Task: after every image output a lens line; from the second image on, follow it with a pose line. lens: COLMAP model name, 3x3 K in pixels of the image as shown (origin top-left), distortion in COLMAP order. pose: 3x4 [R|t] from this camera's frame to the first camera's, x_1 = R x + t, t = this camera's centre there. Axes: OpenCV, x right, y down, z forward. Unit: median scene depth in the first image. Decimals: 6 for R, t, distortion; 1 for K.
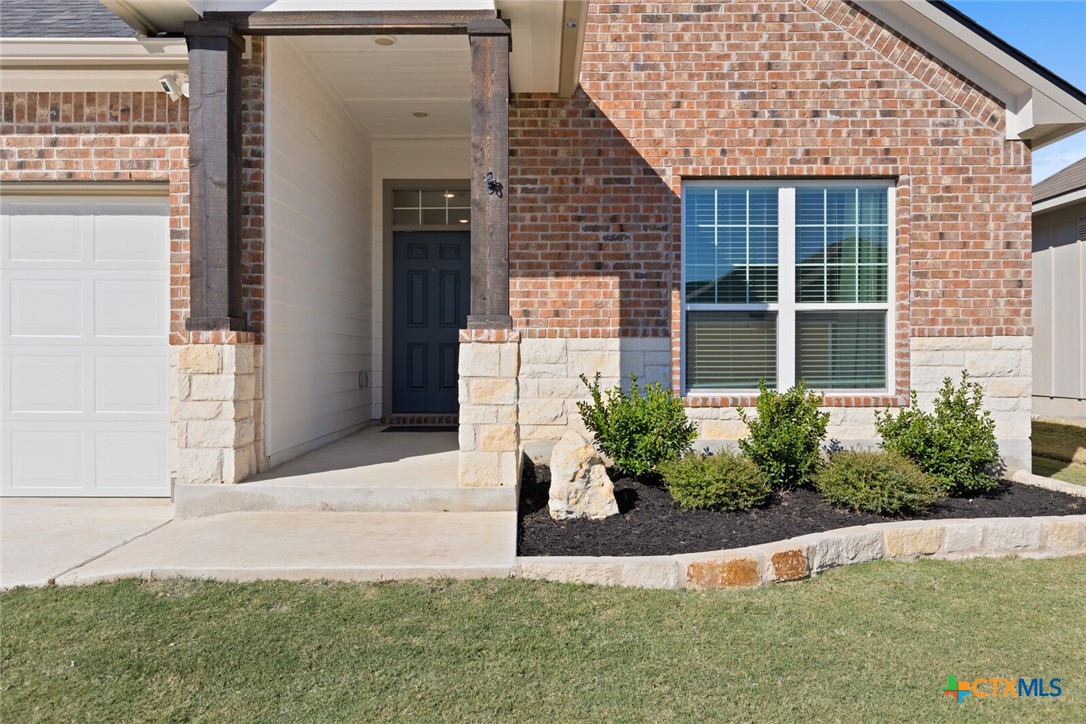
lens RADIAL K [[806.0, 0, 544.7], [0, 806.0, 359.1], [0, 0, 1]] dist [-0.003168, -0.002147]
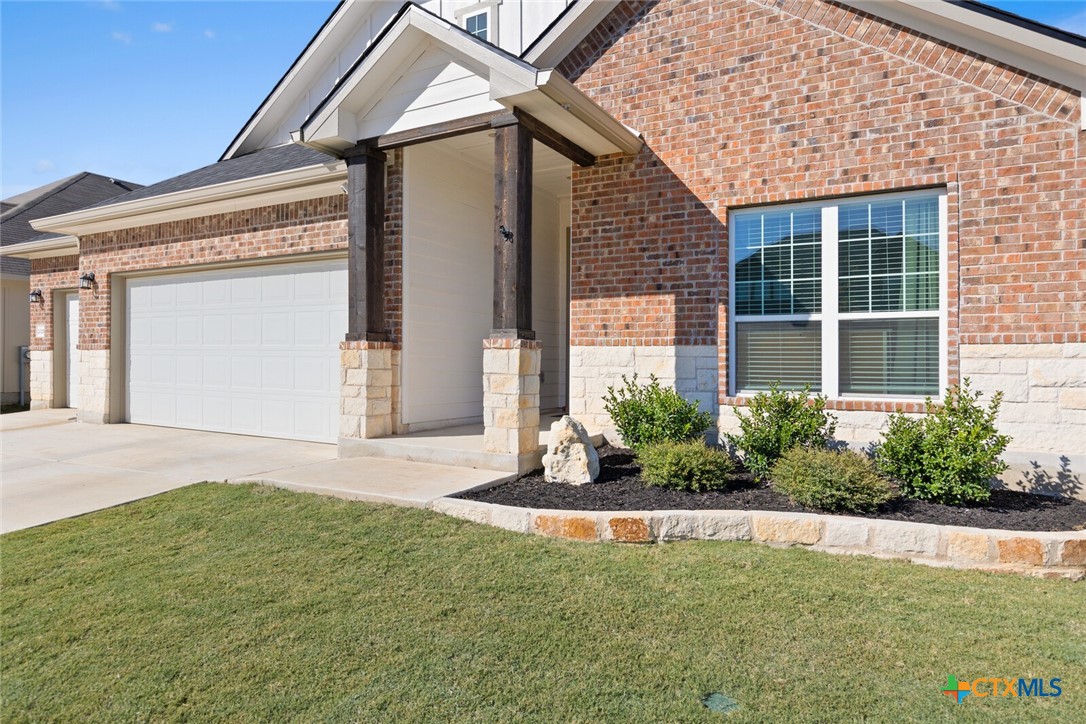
lens RADIAL K [[671.2, 0, 541.2], [0, 671.2, 360.5], [0, 0, 1]] dist [-0.004021, 0.002081]
pose [[0.866941, 0.008726, -0.498335, 0.422967], [-0.012700, 0.999909, -0.004584, 0.003068], [0.498249, 0.010303, 0.866972, 0.027840]]
